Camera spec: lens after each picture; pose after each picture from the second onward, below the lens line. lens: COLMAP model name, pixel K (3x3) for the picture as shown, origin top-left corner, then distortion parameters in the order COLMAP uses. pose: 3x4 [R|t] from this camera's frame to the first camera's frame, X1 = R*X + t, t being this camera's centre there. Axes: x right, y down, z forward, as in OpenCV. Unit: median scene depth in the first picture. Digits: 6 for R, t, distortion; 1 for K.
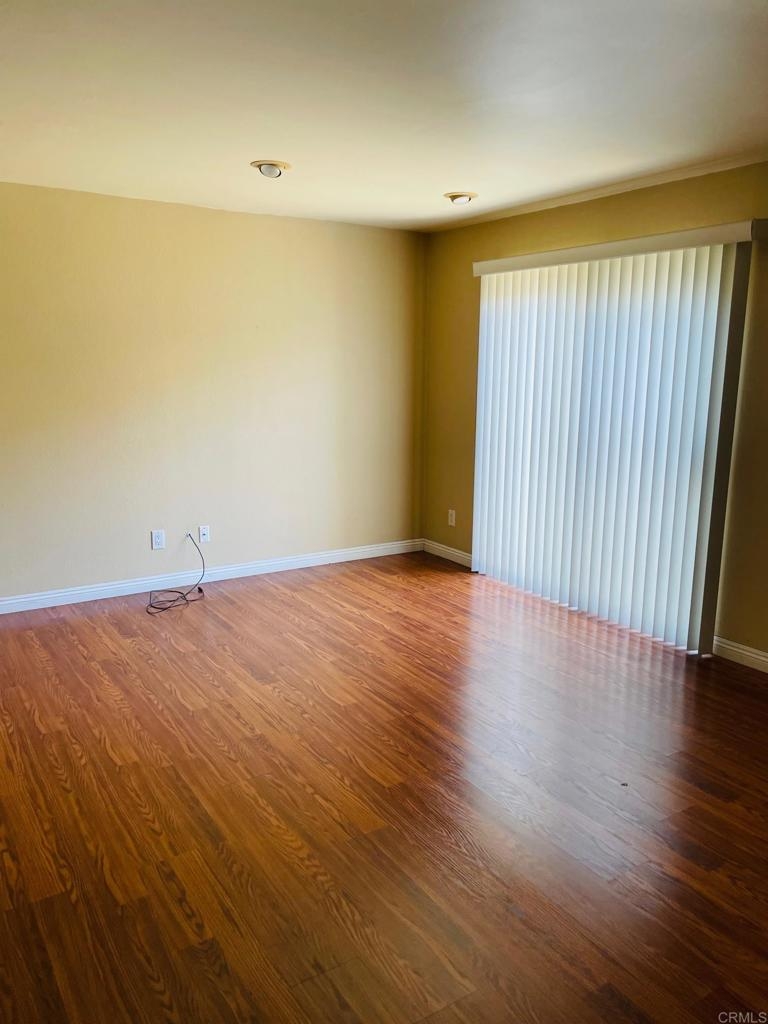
lens RADIAL K [[778.0, 0, 392.5], [0, 778.0, 514.8], [0, 0, 1]] dist [0.024168, -0.005100]
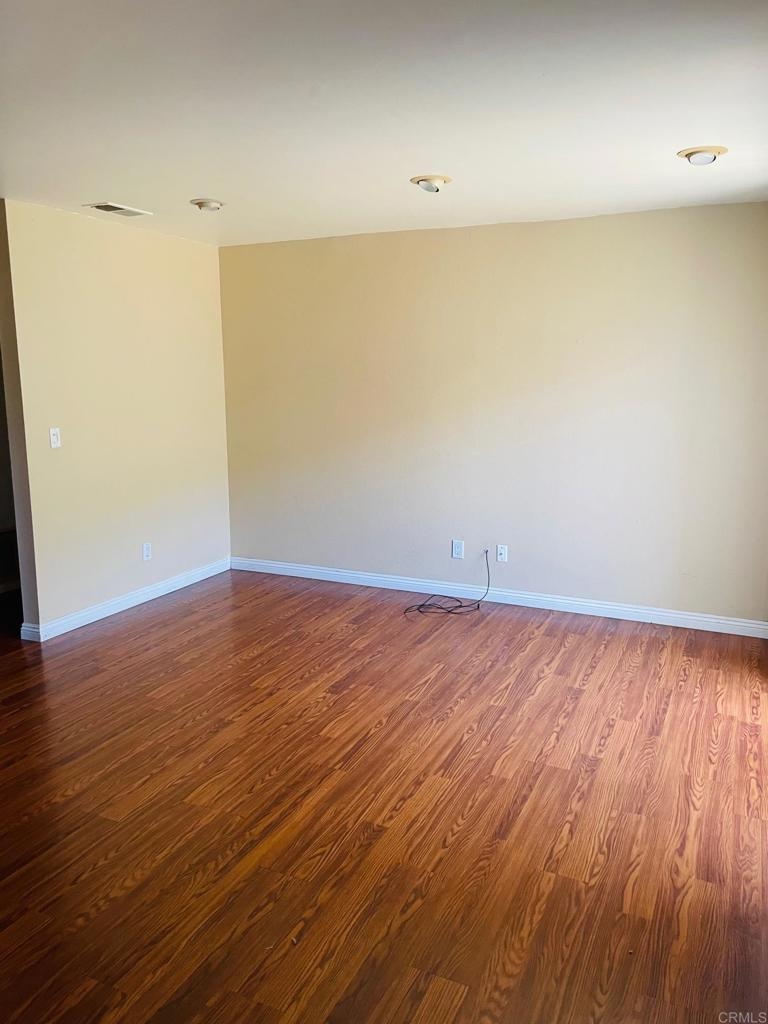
lens RADIAL K [[778.0, 0, 391.6], [0, 778.0, 511.6], [0, 0, 1]] dist [0.024168, -0.005100]
pose [[0.536229, 0.147865, -0.831020, 0.539437], [-0.167244, 0.983629, 0.067102, -0.076872], [0.827338, 0.103001, 0.552180, 0.370972]]
